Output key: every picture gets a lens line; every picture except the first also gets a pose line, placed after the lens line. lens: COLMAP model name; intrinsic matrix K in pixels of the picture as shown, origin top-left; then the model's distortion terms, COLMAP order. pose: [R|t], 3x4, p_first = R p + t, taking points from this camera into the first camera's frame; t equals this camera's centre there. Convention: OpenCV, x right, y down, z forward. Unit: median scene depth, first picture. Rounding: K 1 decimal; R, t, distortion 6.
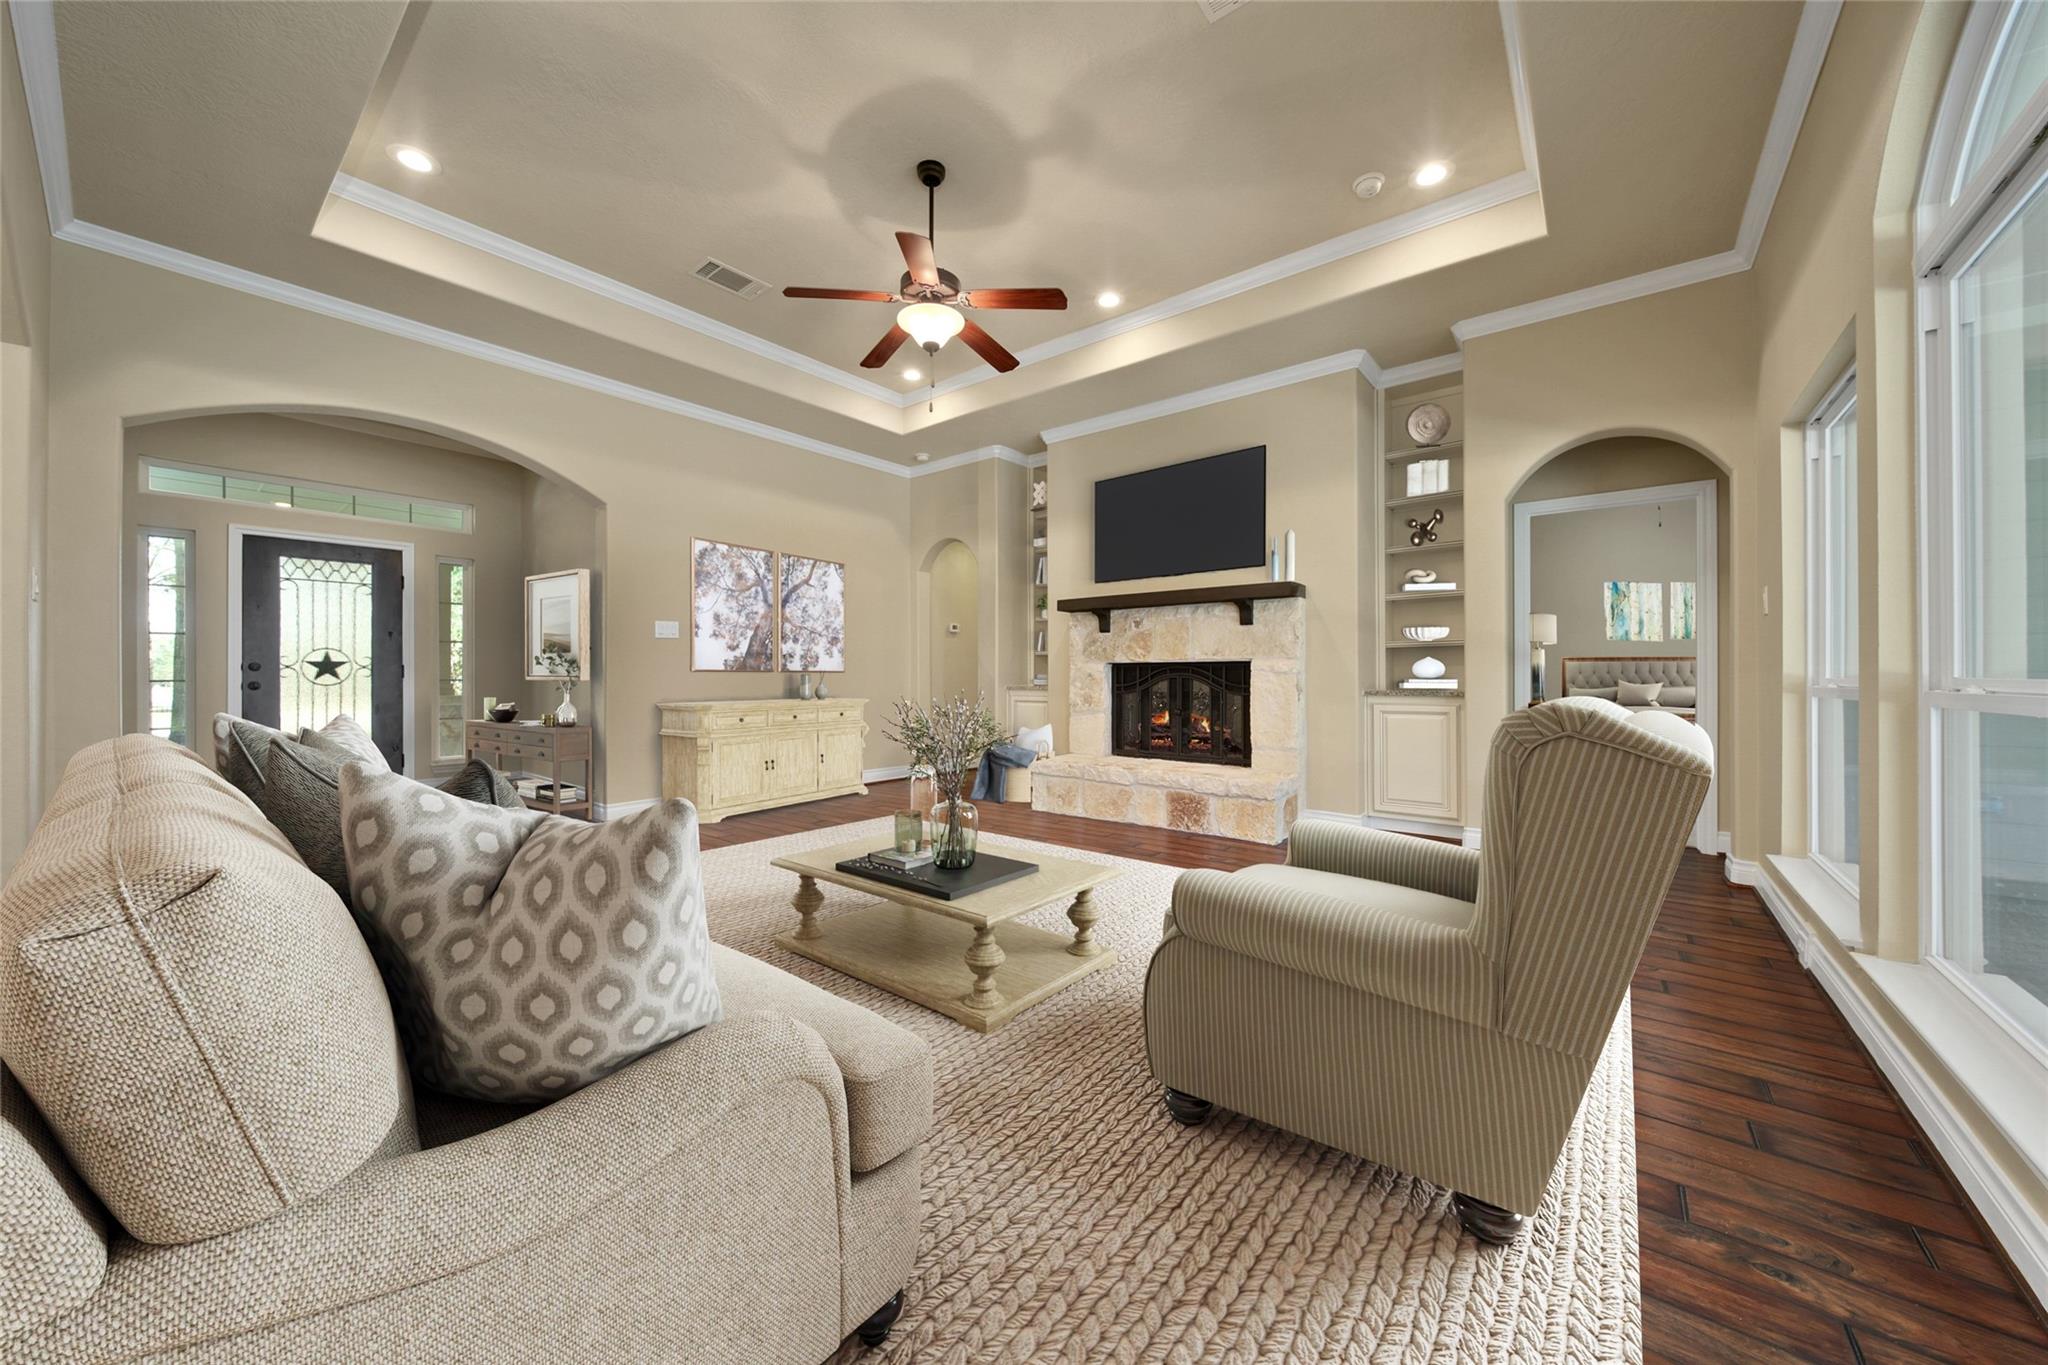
lens RADIAL K [[722.4, 0, 1025.4], [0, 722.4, 679.1], [0, 0, 1]] dist [-0.001582, -0.000012]
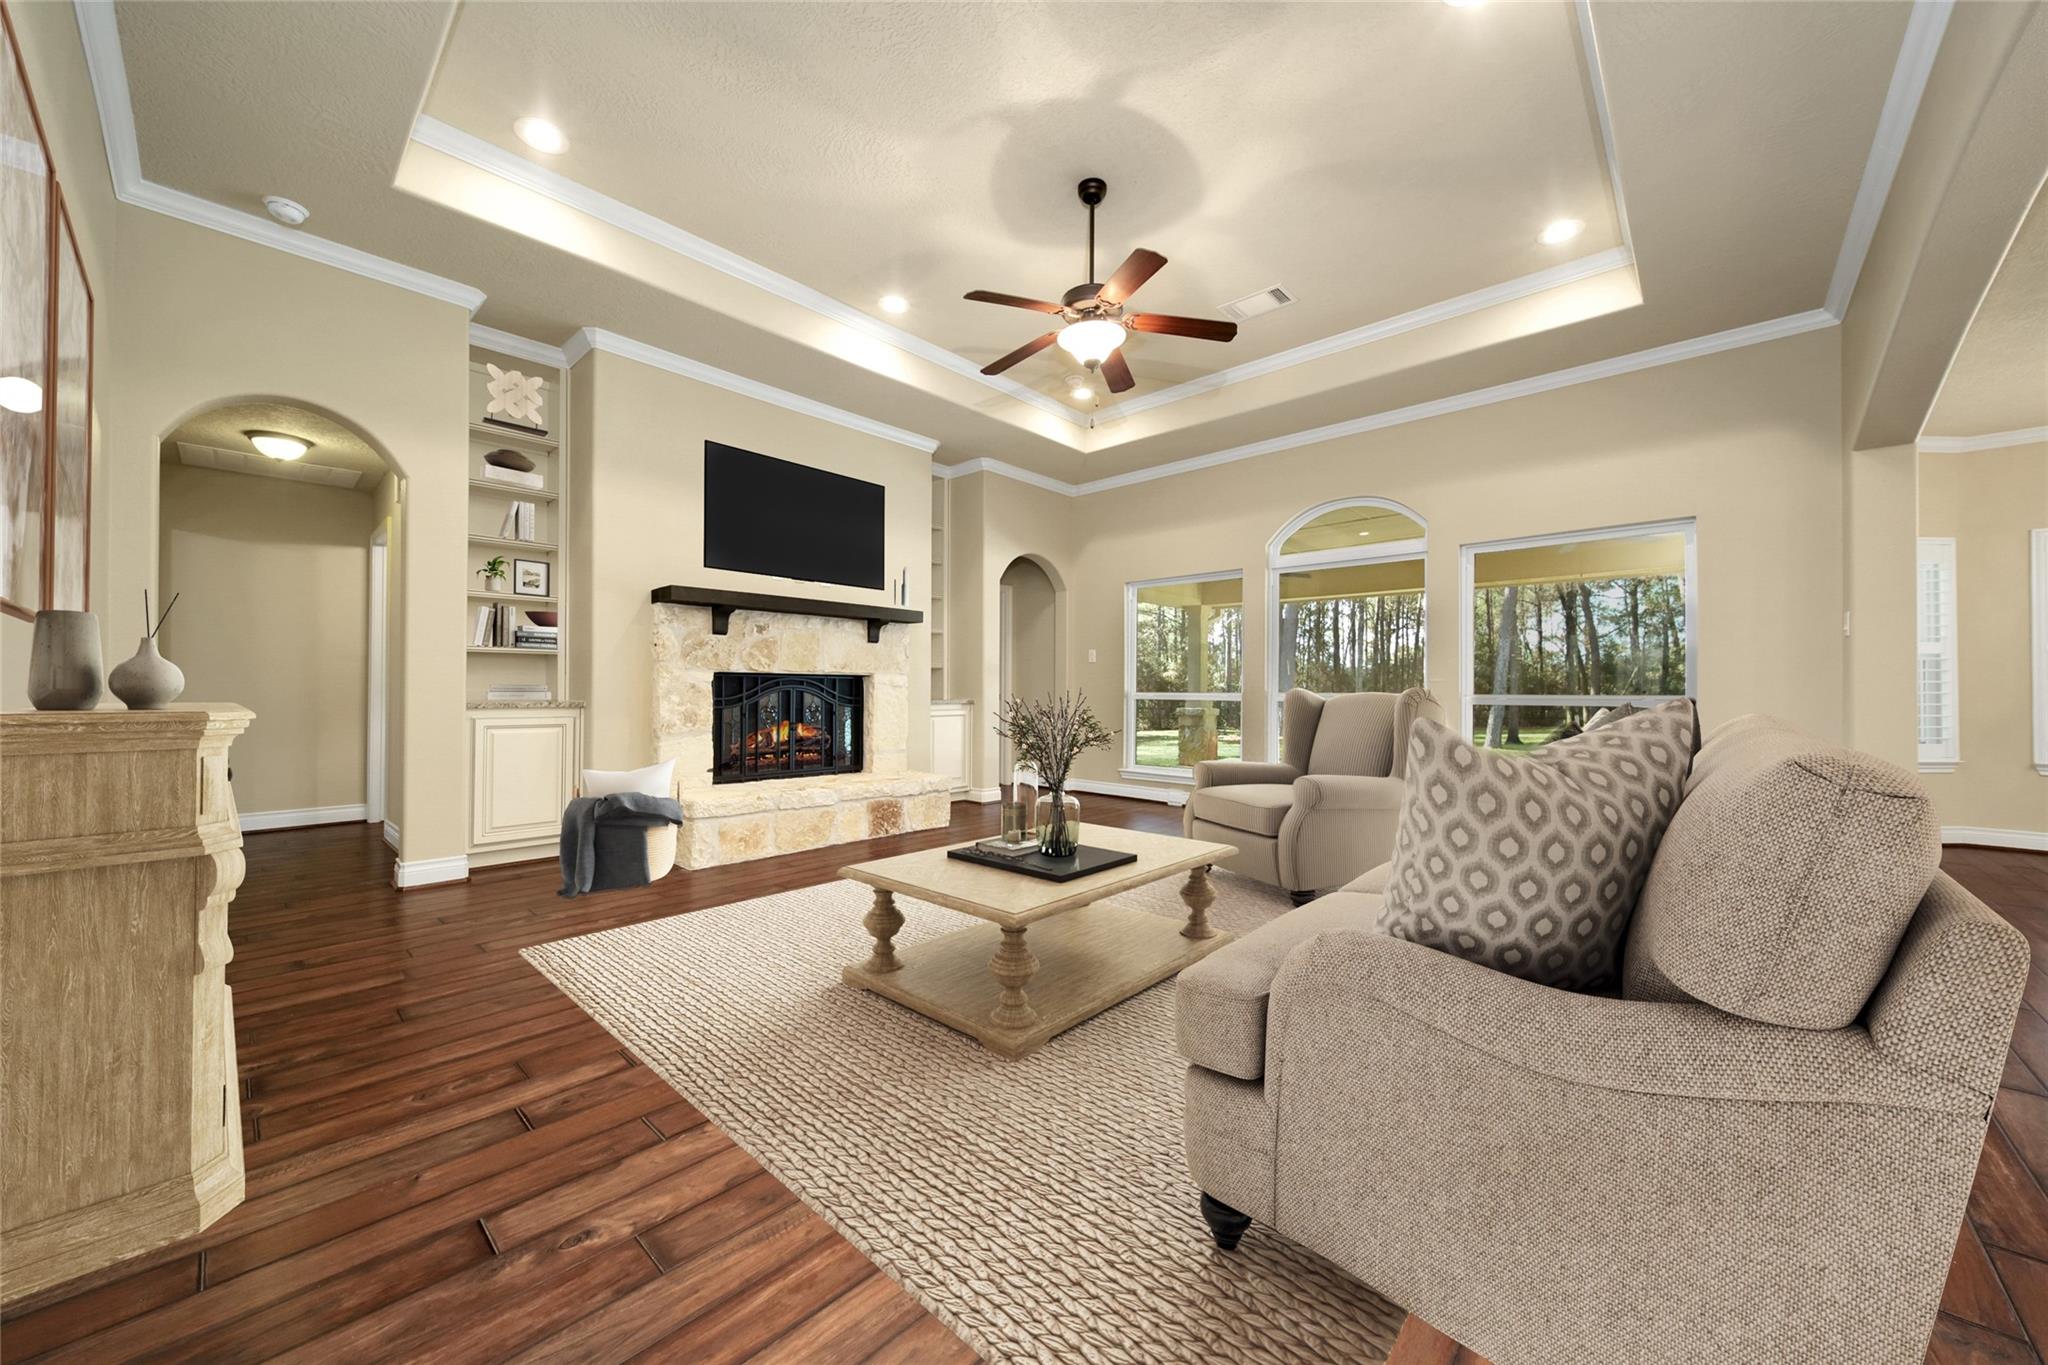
lens RADIAL K [[761.4, 0, 1027.2], [0, 761.4, 684.5], [0, 0, 1]] dist [-0.005379, -0.000072]
pose [[0.068399, 0.005107, 0.997645, -0.774248], [-0.005698, 0.999973, -0.004728, -0.006550], [-0.997642, -0.005361, 0.068426, 0.632959]]
